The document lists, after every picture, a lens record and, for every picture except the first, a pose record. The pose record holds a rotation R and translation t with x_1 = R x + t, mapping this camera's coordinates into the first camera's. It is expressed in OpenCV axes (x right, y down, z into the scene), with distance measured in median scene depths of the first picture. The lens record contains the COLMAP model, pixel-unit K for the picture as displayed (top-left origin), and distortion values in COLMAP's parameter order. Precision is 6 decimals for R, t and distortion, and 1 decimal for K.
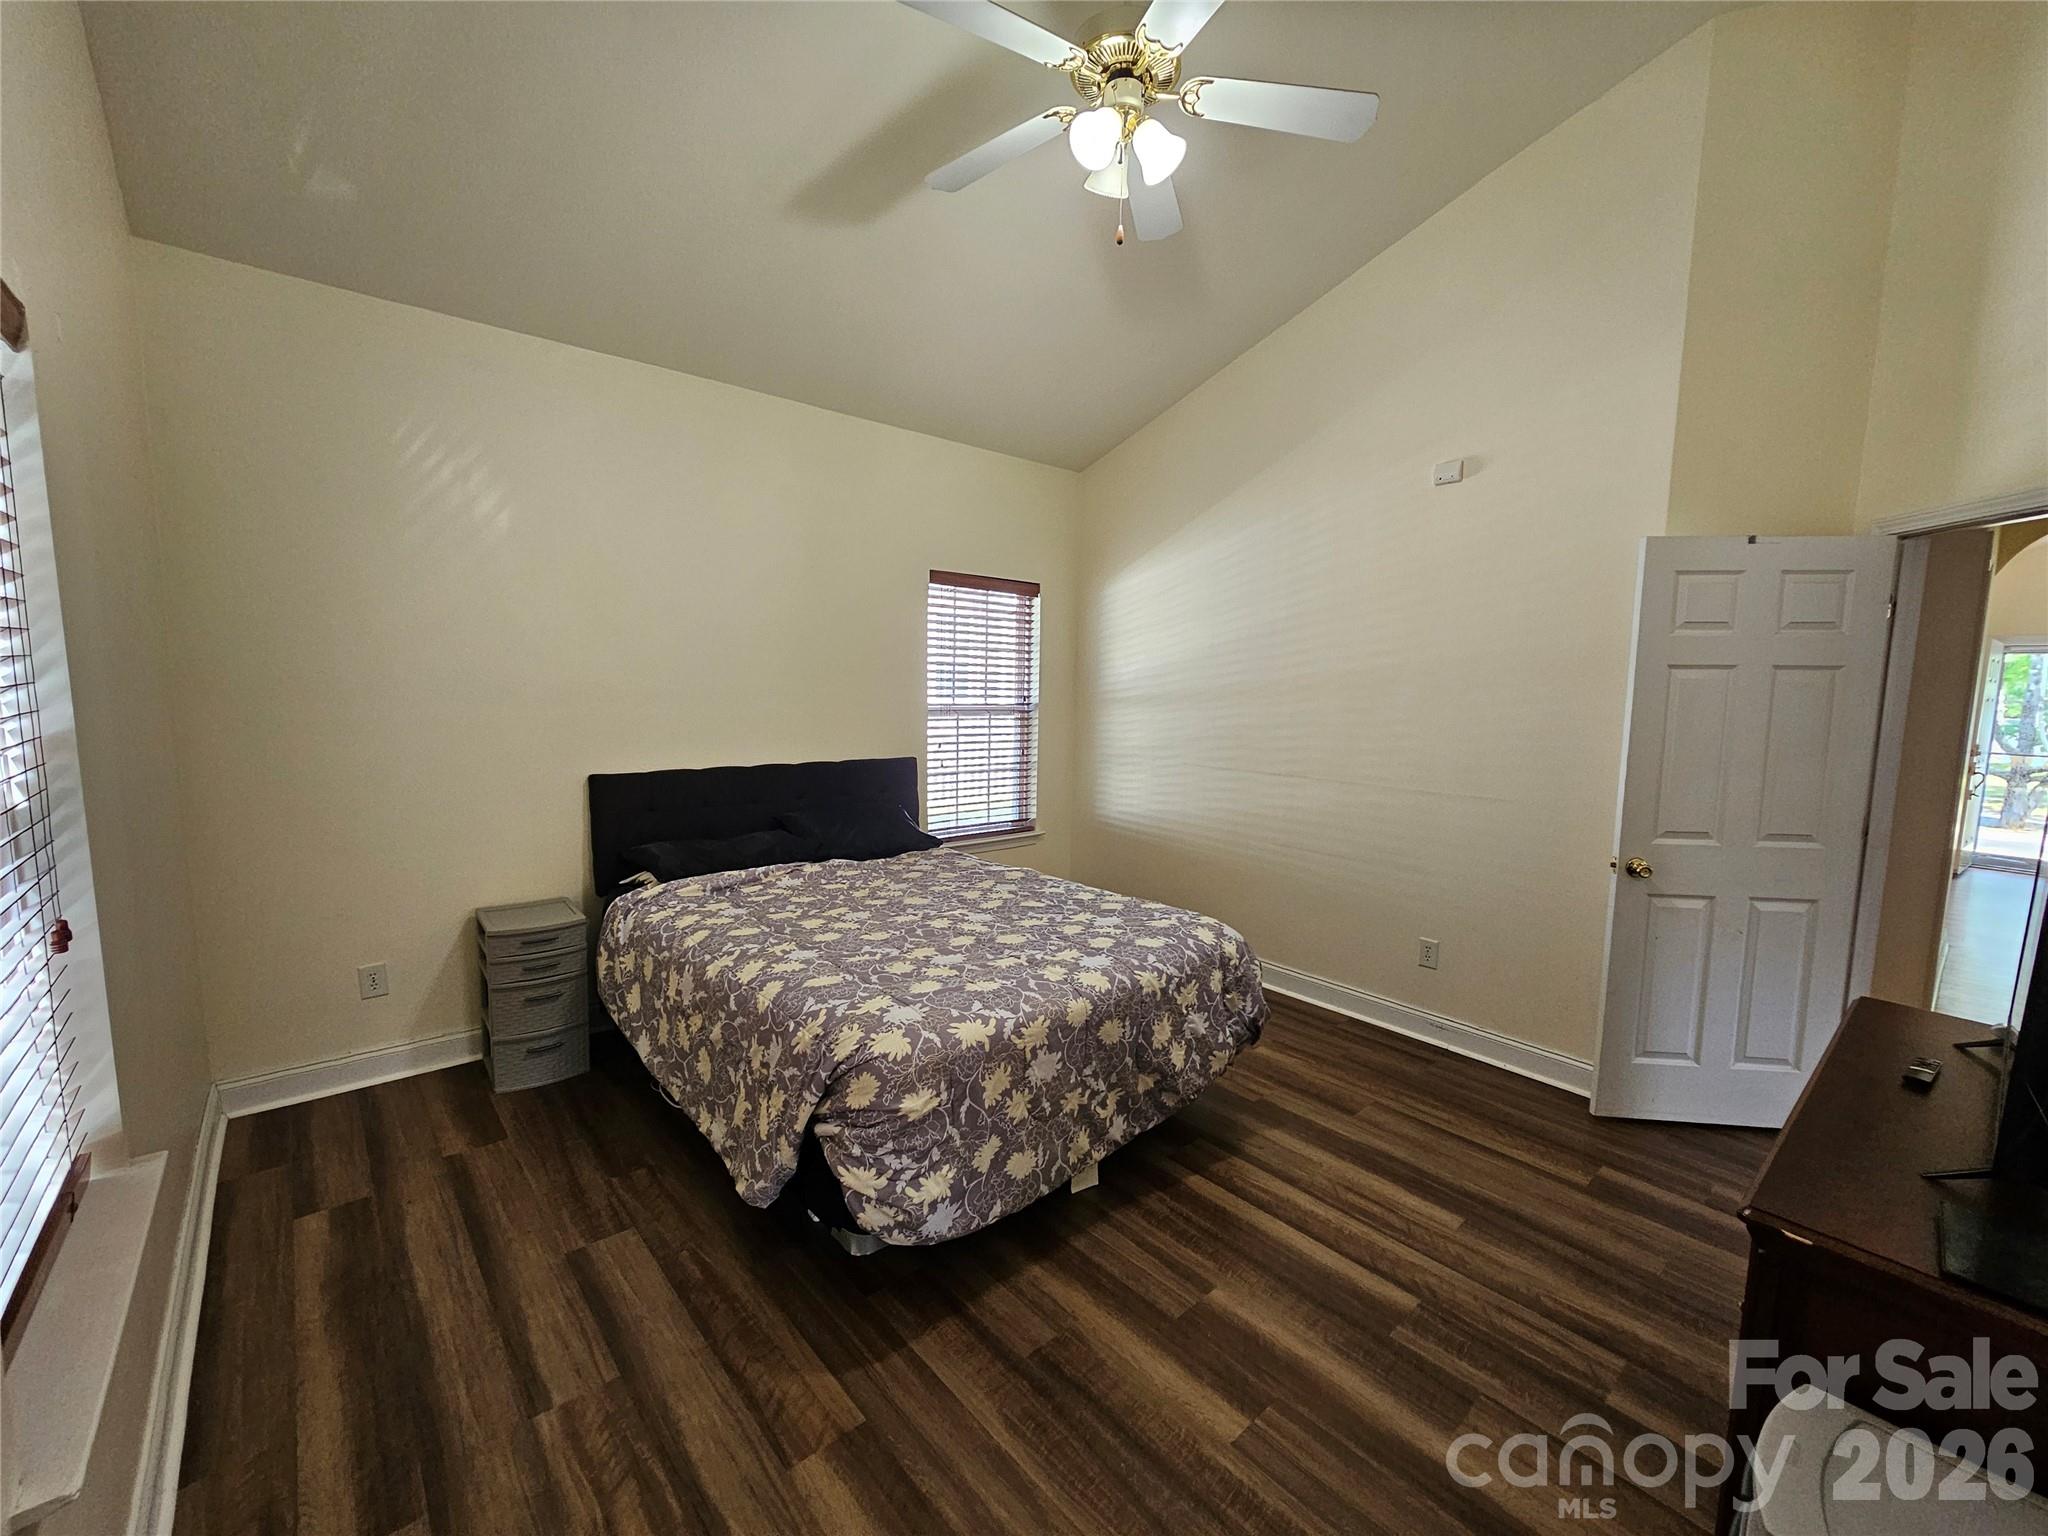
lens RADIAL K [[835.8, 0, 1030.6], [0, 835.8, 777.1], [0, 0, 1]] dist [-0.002809, -0.000119]
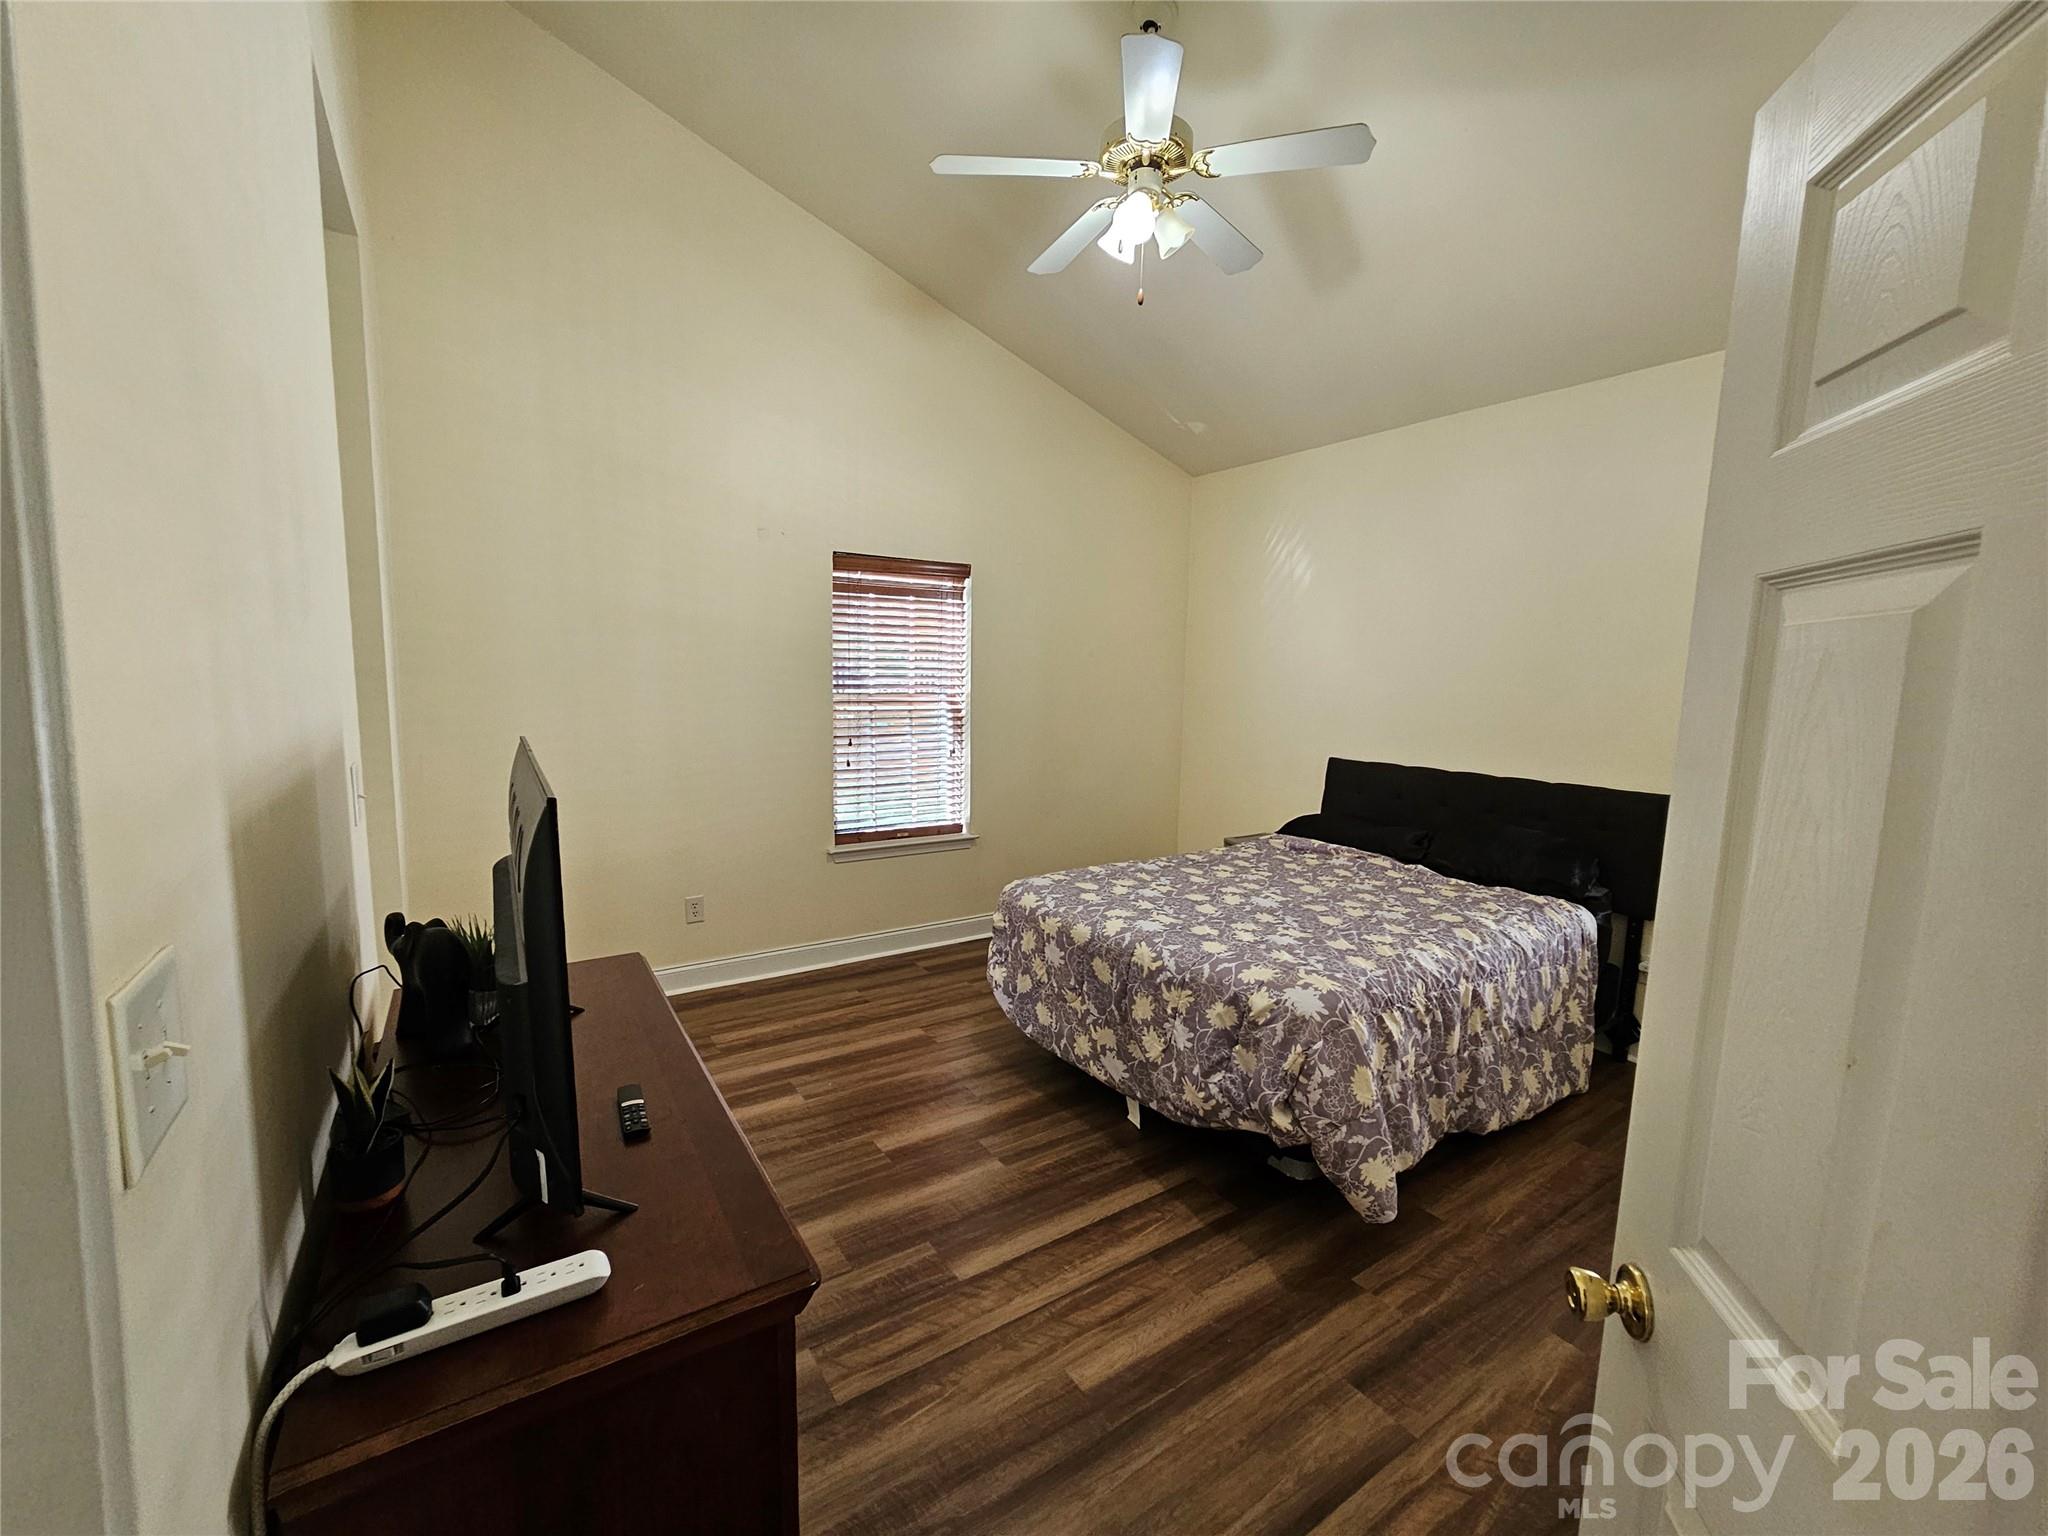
lens RADIAL K [[835.8, 0, 1029.3], [0, 835.8, 765.2], [0, 0, 1]] dist [-0.002809, -0.000119]
pose [[-0.123195, 0.088221, -0.988453, 1.279144], [-0.140111, 0.984517, 0.105332, -0.093068], [0.982442, 0.151469, -0.108927, 1.004729]]
